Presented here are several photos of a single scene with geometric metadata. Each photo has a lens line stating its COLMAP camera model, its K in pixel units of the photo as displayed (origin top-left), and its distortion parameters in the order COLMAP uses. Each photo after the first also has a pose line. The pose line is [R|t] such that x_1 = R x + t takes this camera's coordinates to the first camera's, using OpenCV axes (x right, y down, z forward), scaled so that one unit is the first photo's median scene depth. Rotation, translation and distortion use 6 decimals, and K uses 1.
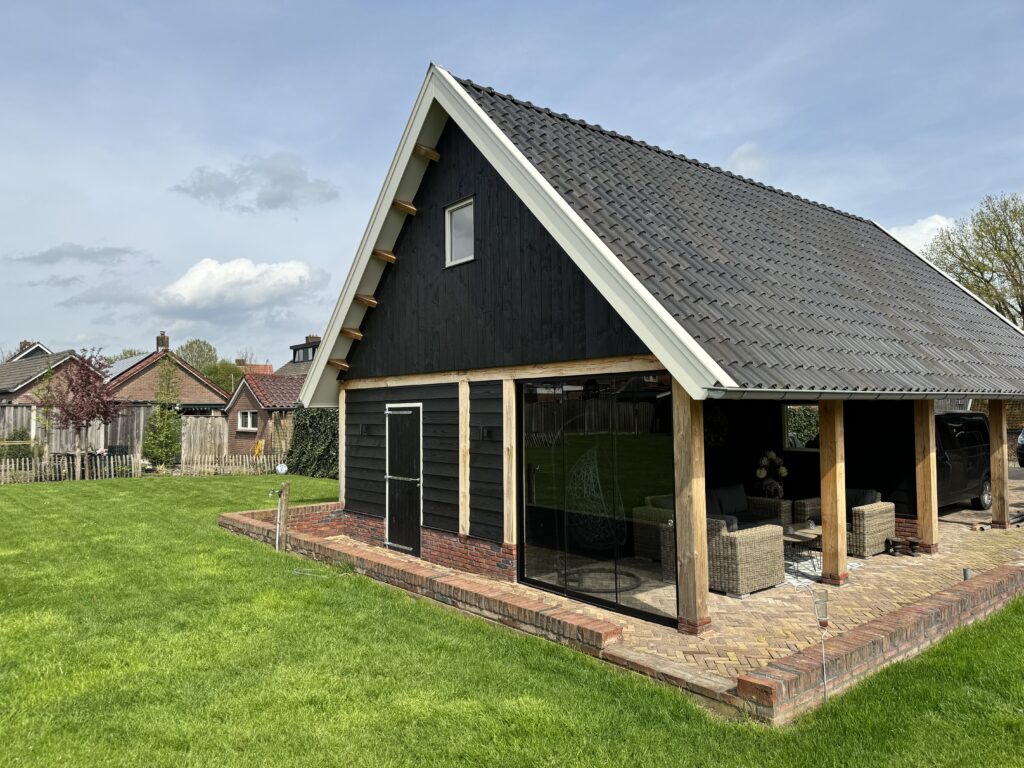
lens RADIAL K [[693.4, 0, 512.0], [0, 693.4, 384.0], [0, 0, 1]] dist [0.115376, -0.159633]
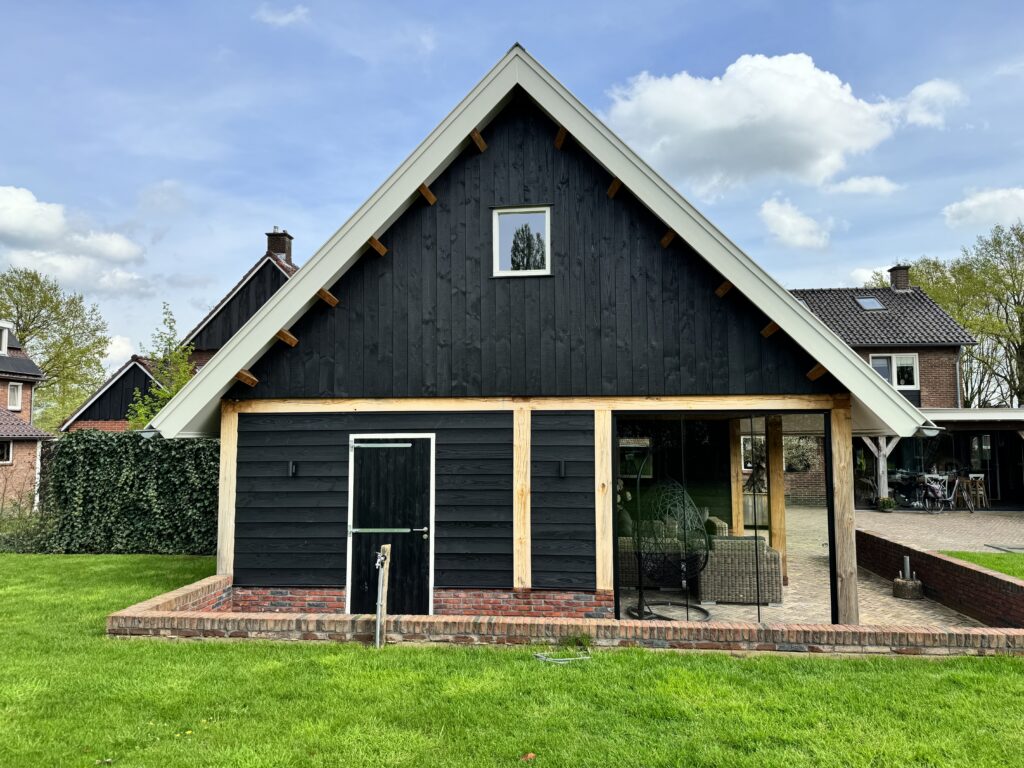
lens RADIAL K [[693.4, 0, 512.0], [0, 693.4, 384.0], [0, 0, 1]] dist [0.115376, -0.159633]
pose [[0.714385, 0.059236, 0.697241, -0.683858], [-0.029317, 0.998069, -0.054756, 0.012104], [-0.699138, 0.018676, 0.714743, 0.380250]]
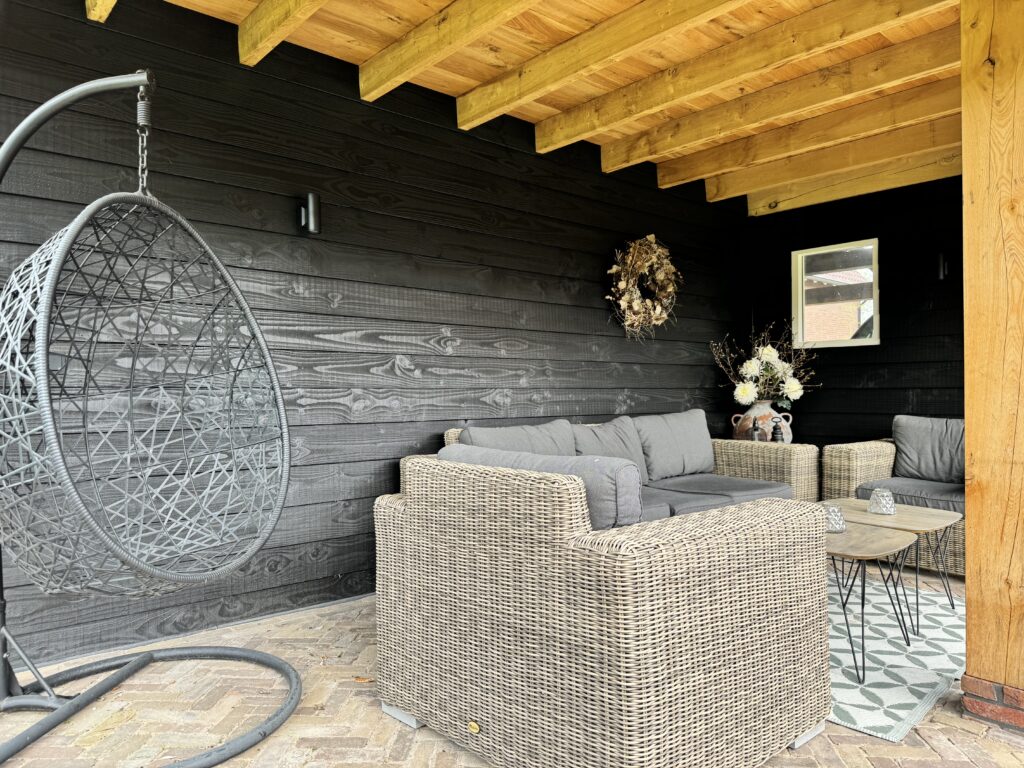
lens RADIAL K [[693.4, 0, 512.0], [0, 693.4, 384.0], [0, 0, 1]] dist [0.115376, -0.159633]
pose [[0.999763, 0.008510, 0.020017, 0.231139], [-0.009038, 0.999609, 0.026471, 0.132997], [-0.019784, -0.026645, 0.999449, 0.652766]]
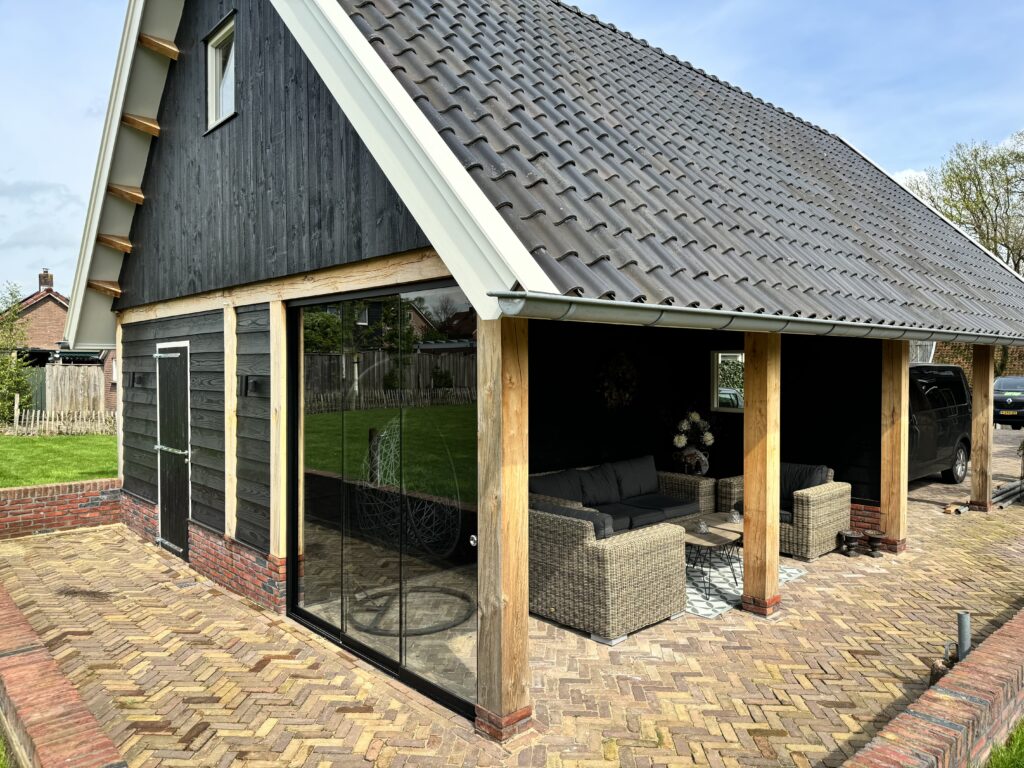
lens RADIAL K [[693.2, 0, 517.2], [0, 693.2, 381.4], [0, 0, 1]] dist [0.168873, -0.263490]
pose [[0.998573, 0.008671, 0.052703, 0.166380], [-0.011775, 0.998197, 0.058864, 0.023976], [-0.052098, -0.059401, 0.996874, 0.310266]]
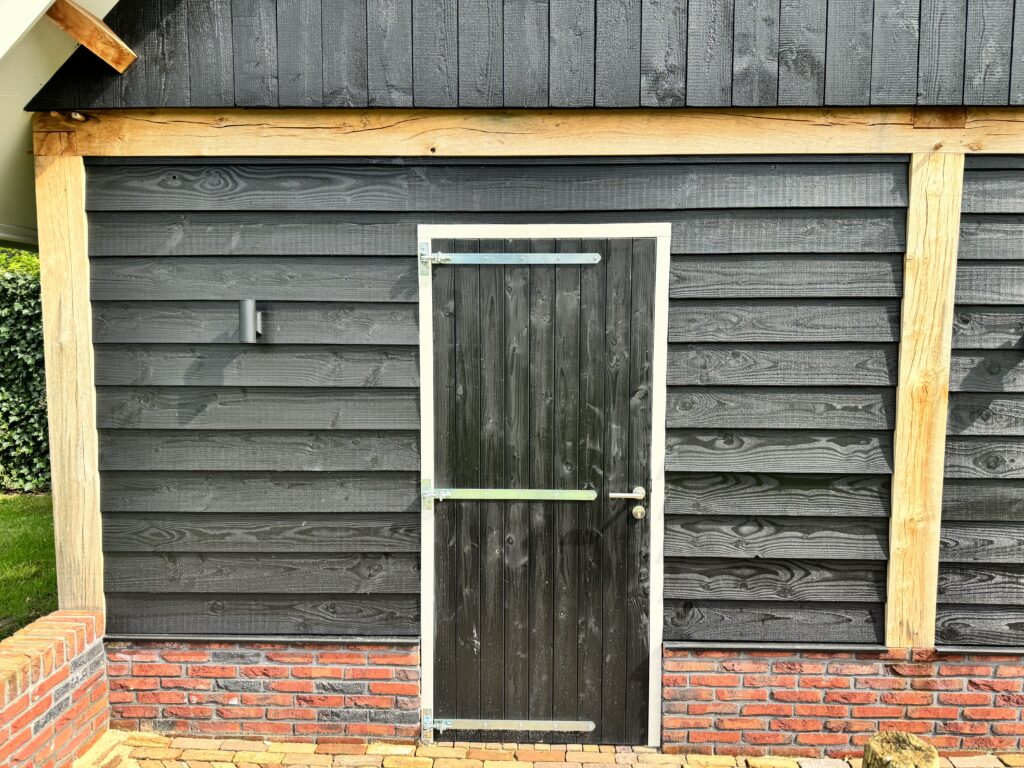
lens RADIAL K [[693.4, 0, 512.0], [0, 693.4, 384.0], [0, 0, 1]] dist [0.115376, -0.159633]
pose [[0.666749, -0.054319, 0.743300, -0.413556], [-0.038063, 0.993557, 0.106750, 0.068371], [-0.744309, -0.099468, 0.660386, 0.919213]]
